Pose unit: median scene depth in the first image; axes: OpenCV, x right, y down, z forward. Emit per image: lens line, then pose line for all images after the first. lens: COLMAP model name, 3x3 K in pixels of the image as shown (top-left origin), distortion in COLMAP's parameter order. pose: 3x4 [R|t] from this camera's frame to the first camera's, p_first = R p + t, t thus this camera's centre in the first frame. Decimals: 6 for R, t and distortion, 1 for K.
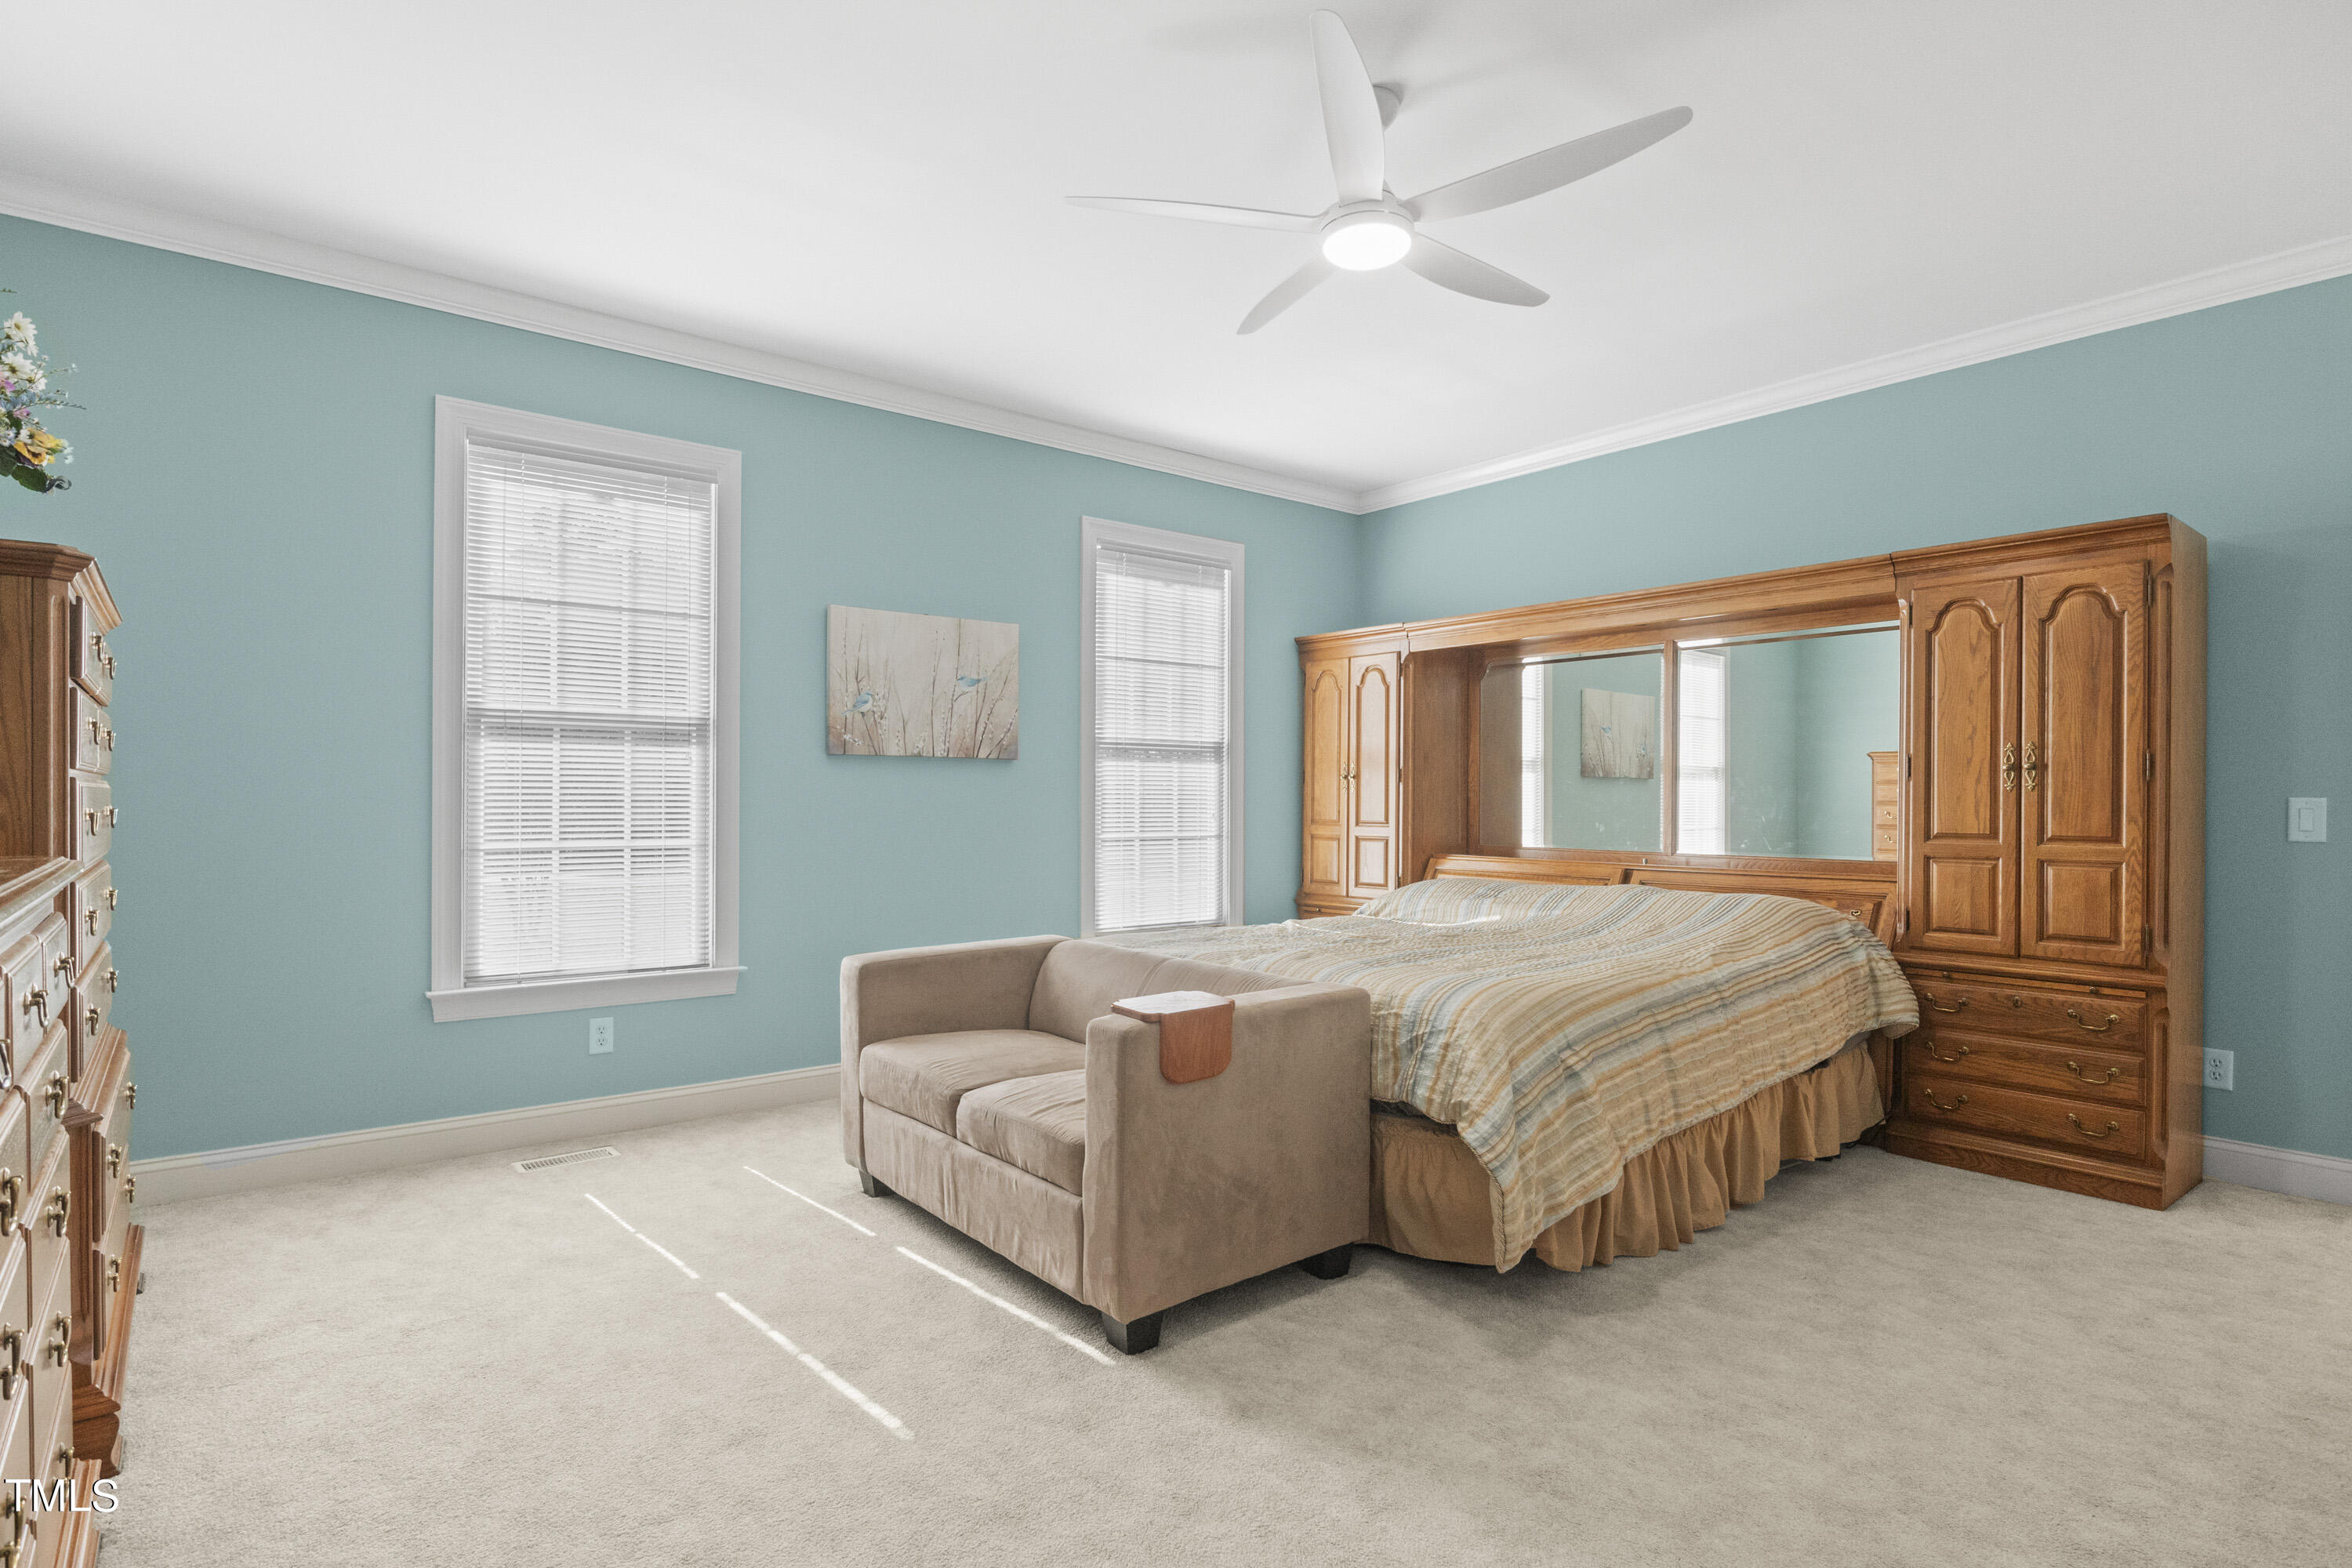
lens RADIAL K [[1191.5, 0, 1181.6], [0, 1191.5, 794.5], [0, 0, 1]] dist [-0.006314, 0.001041]
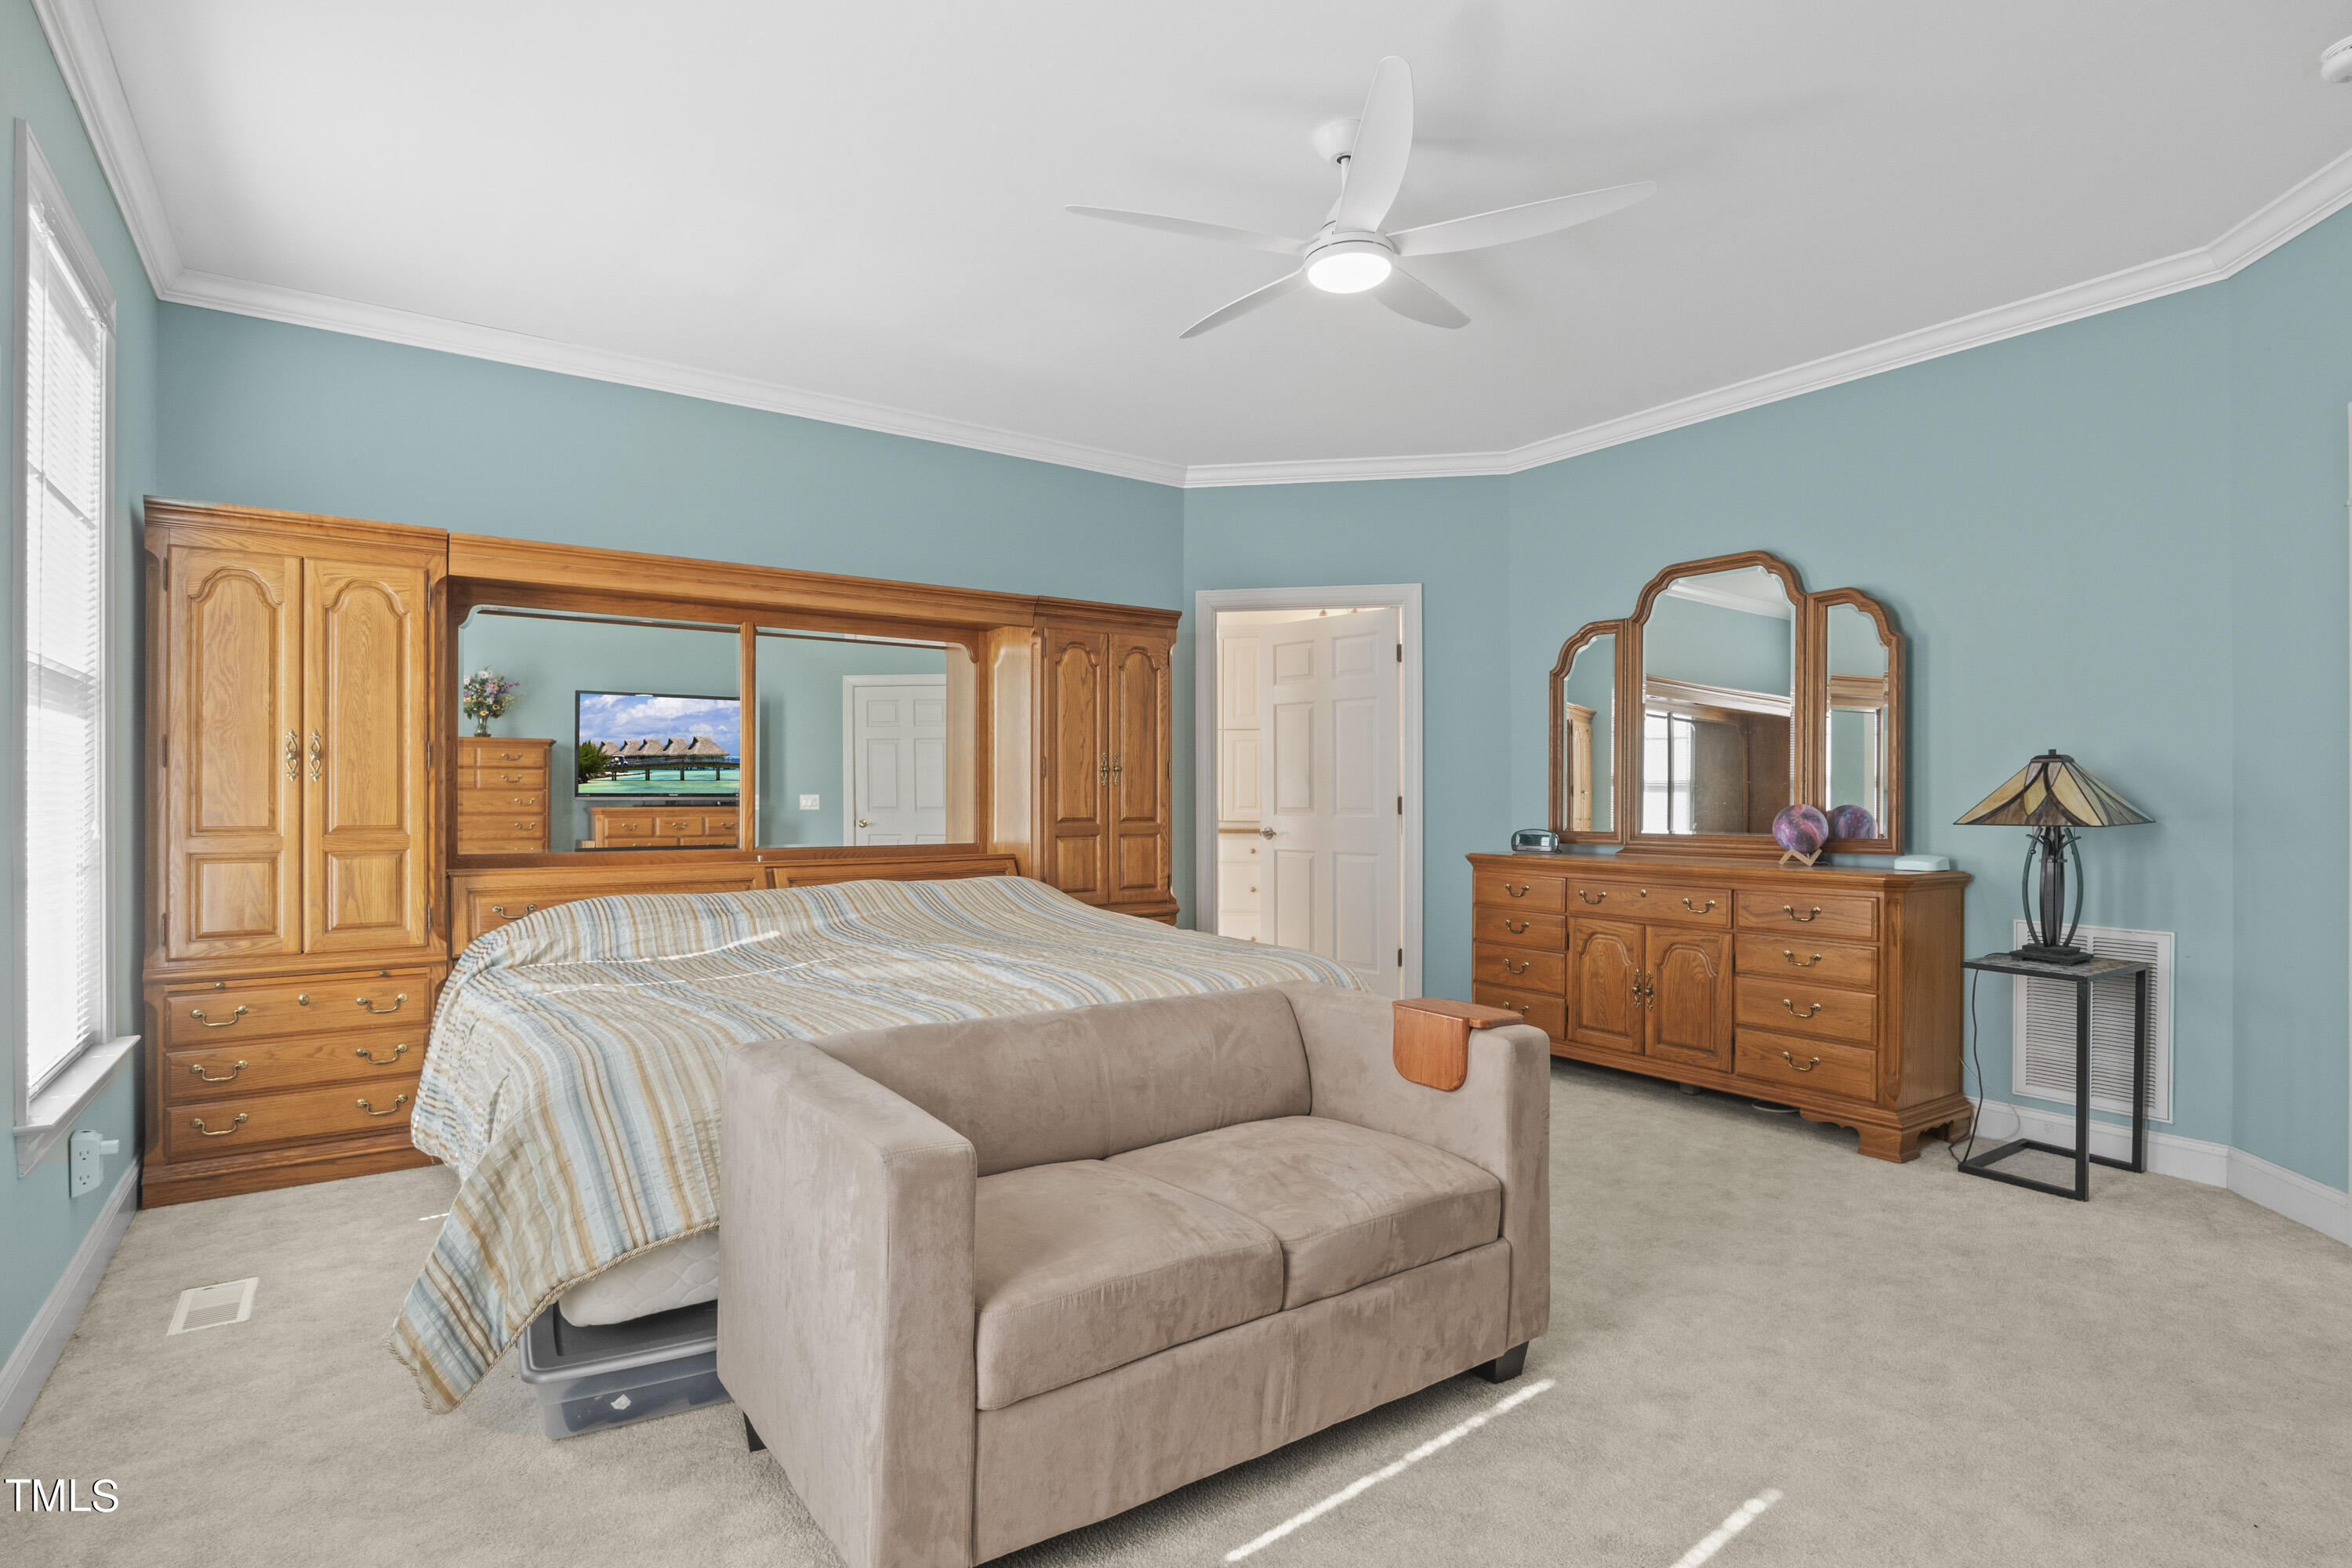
lens RADIAL K [[1174.4, 0, 1176.0], [0, 1174.4, 784.0], [0, 0, 1]] dist [-0.015773, -0.000032]
pose [[0.070748, 0.004513, 0.997484, -0.660925], [-0.005451, 0.999977, -0.004138, 0.000134], [-0.997479, -0.005144, 0.070771, 0.798454]]
